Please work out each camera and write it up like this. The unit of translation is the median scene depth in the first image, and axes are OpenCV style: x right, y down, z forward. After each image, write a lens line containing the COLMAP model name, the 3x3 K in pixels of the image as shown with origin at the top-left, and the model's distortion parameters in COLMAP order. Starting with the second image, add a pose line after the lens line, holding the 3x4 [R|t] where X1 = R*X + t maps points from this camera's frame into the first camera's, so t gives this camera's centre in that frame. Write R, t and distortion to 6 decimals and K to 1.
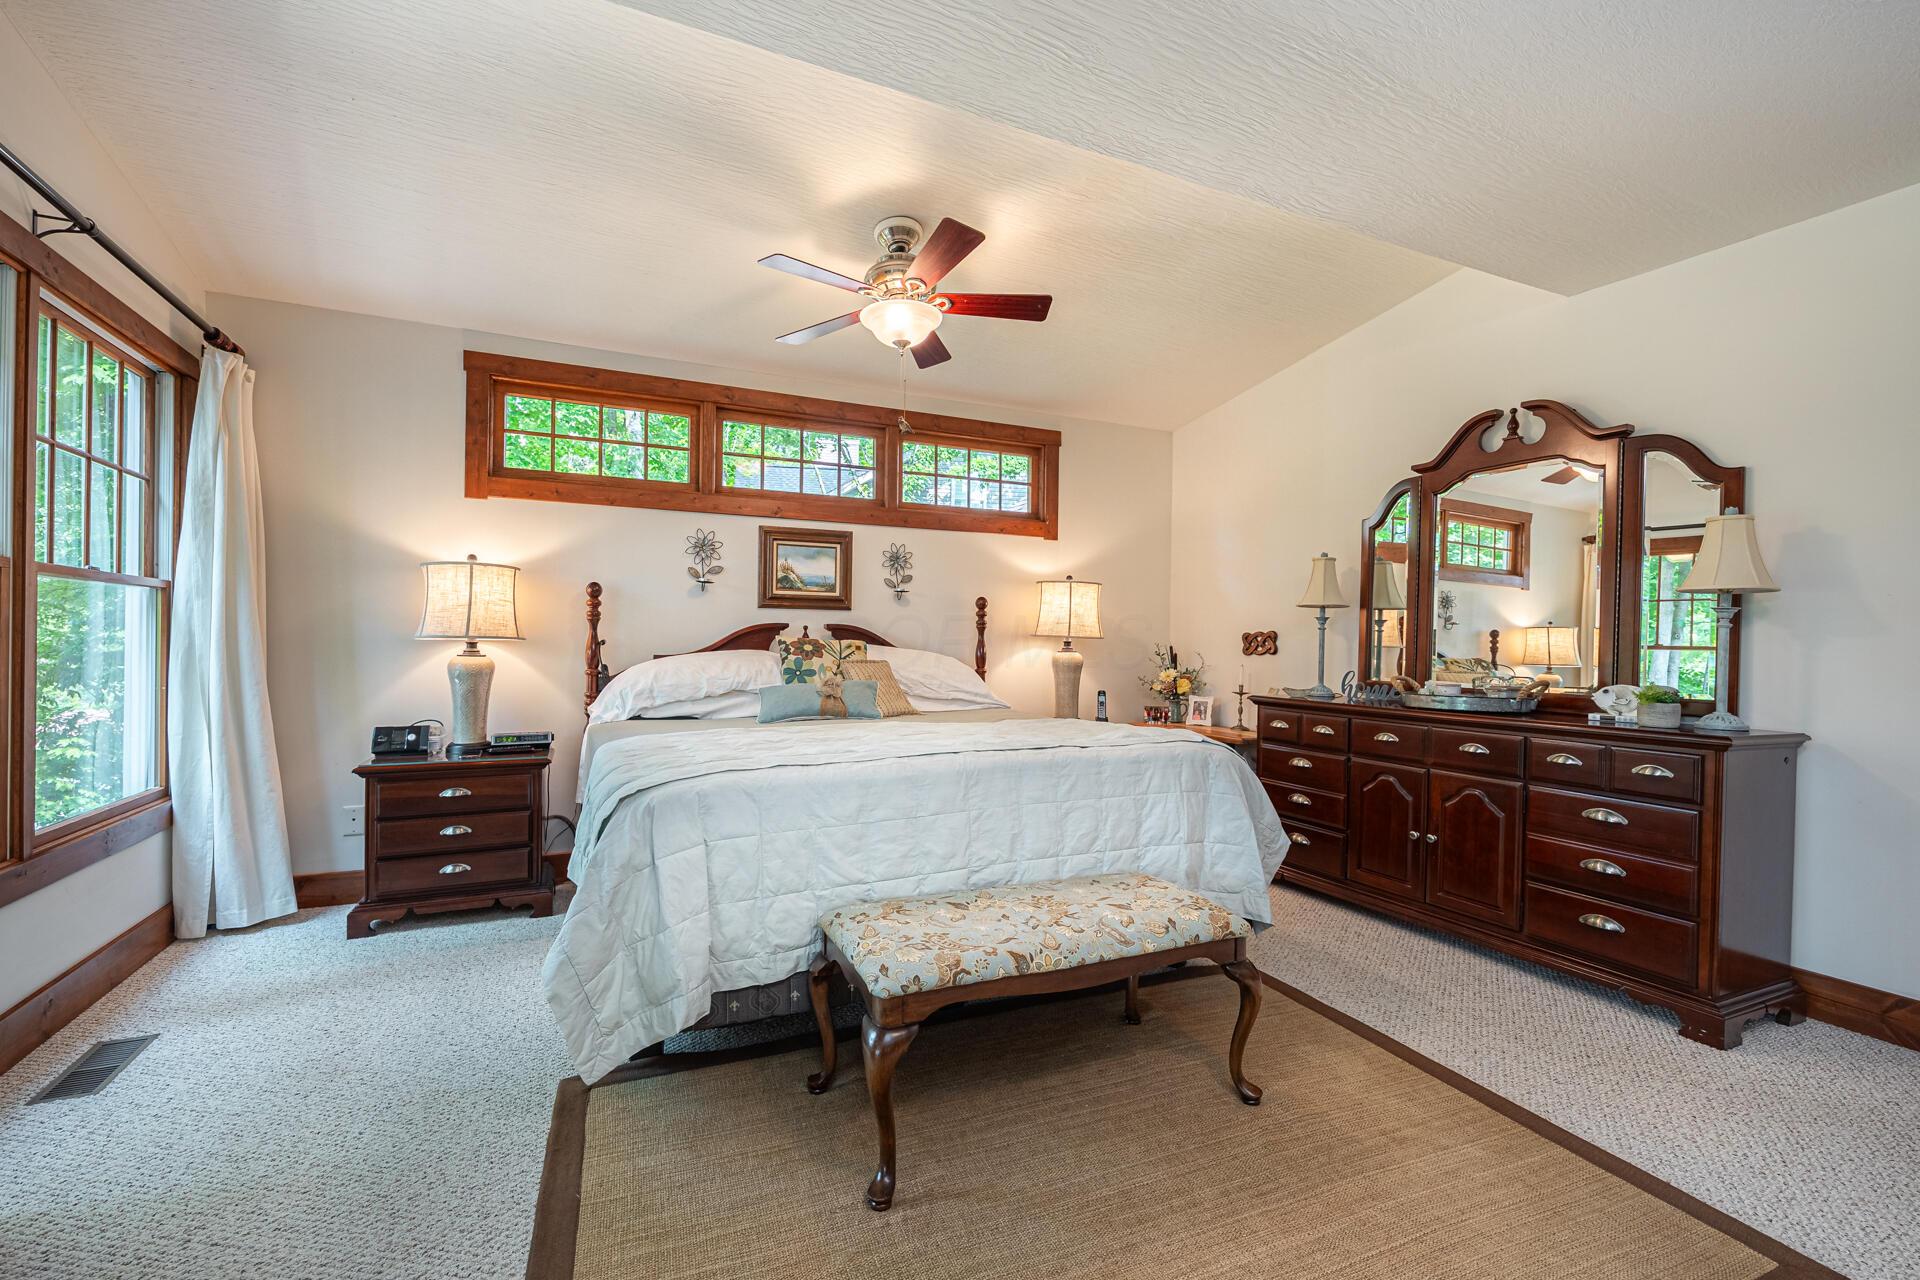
lens RADIAL K [[814.2, 0, 960.0], [0, 814.2, 640.0], [0, 0, 1]] dist [0.001181, -0.000250]
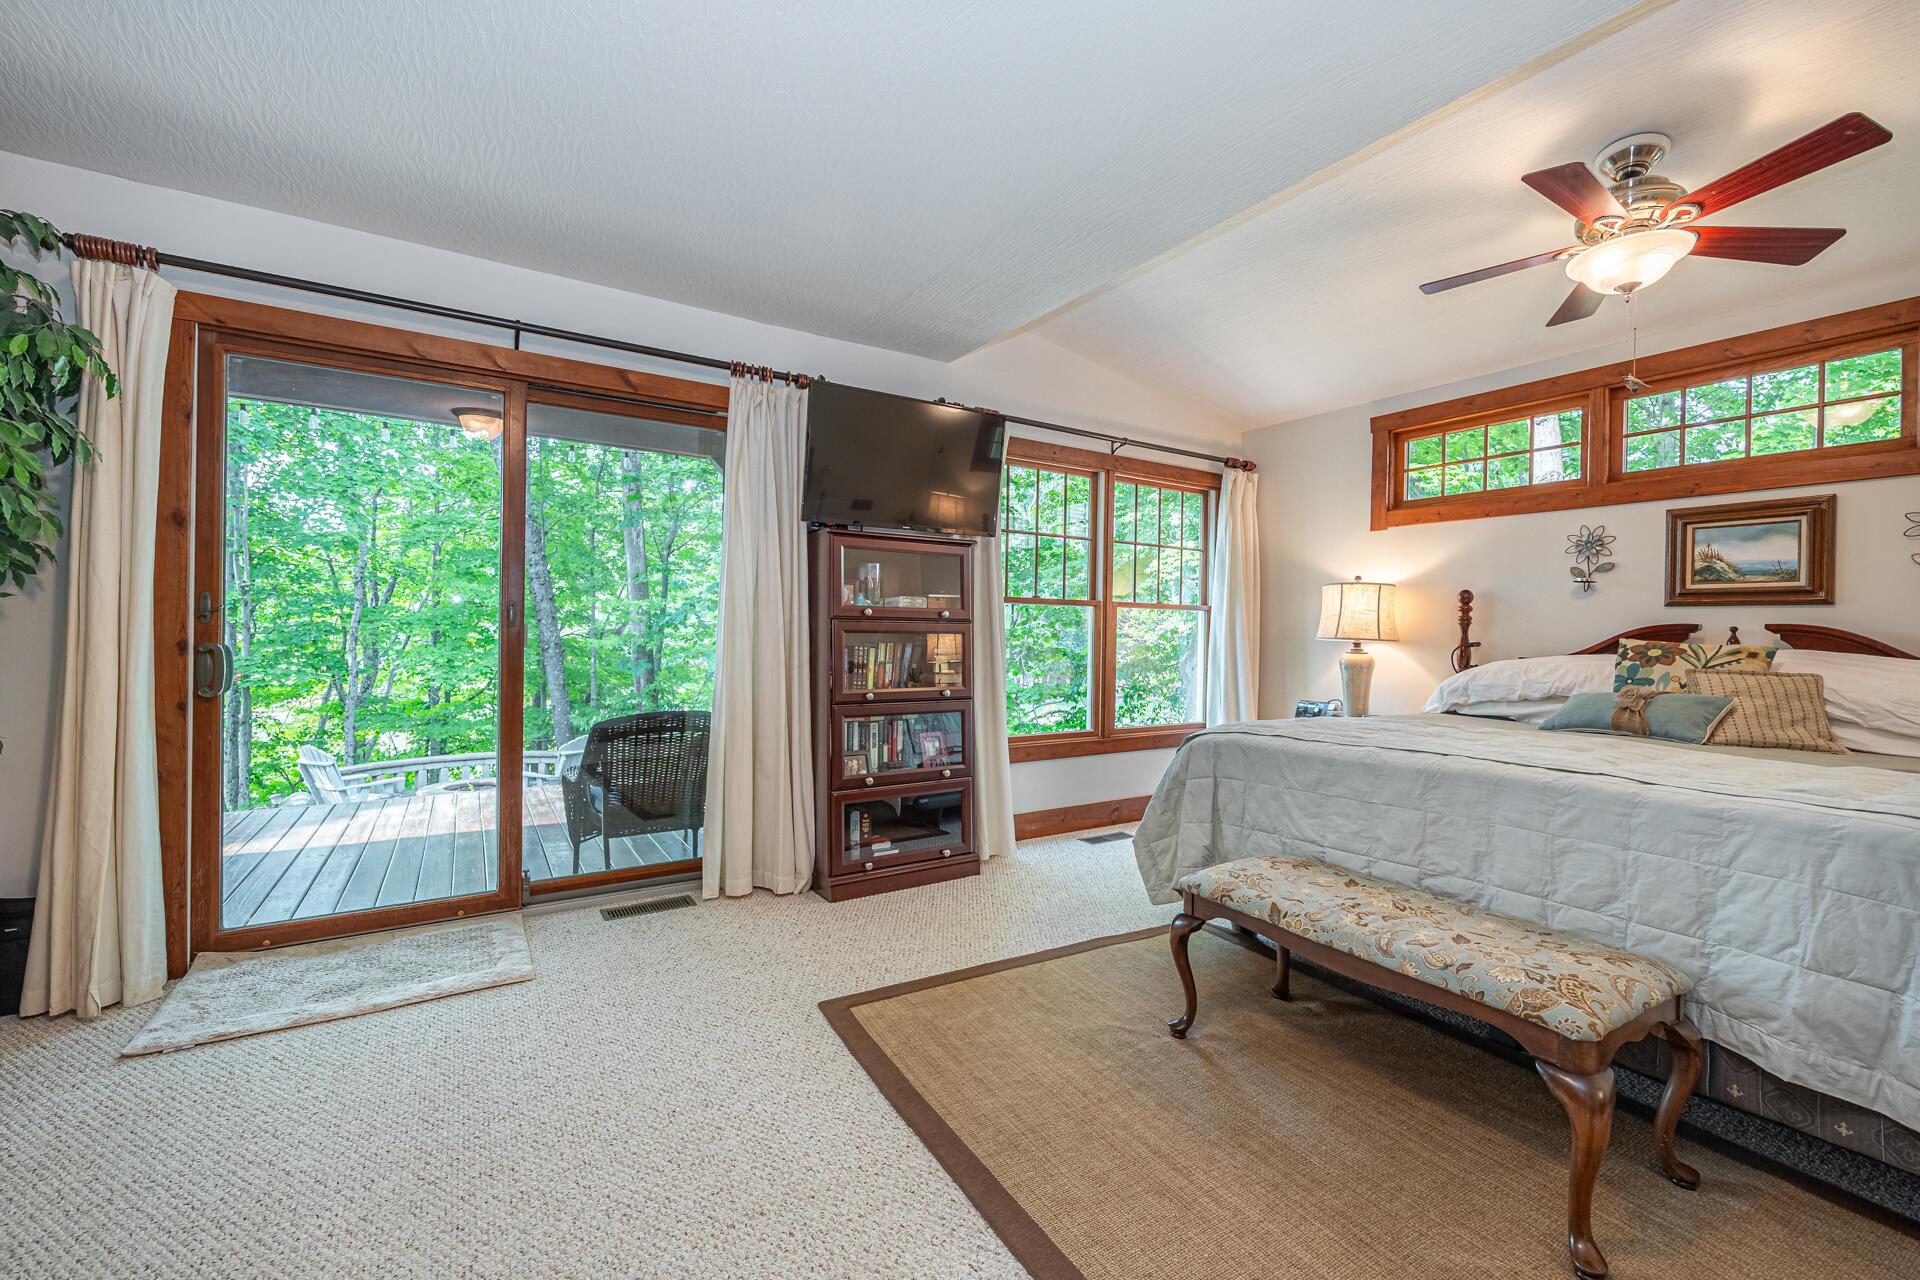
lens RADIAL K [[740.9, 0, 960.0], [0, 740.9, 640.0], [0, 0, 1]] dist [0.001593, -0.000095]
pose [[0.167331, 0.003862, -0.985893, 0.468228], [-0.014161, 0.999899, 0.001513, 0.005448], [0.985799, 0.013708, 0.167368, 0.171505]]
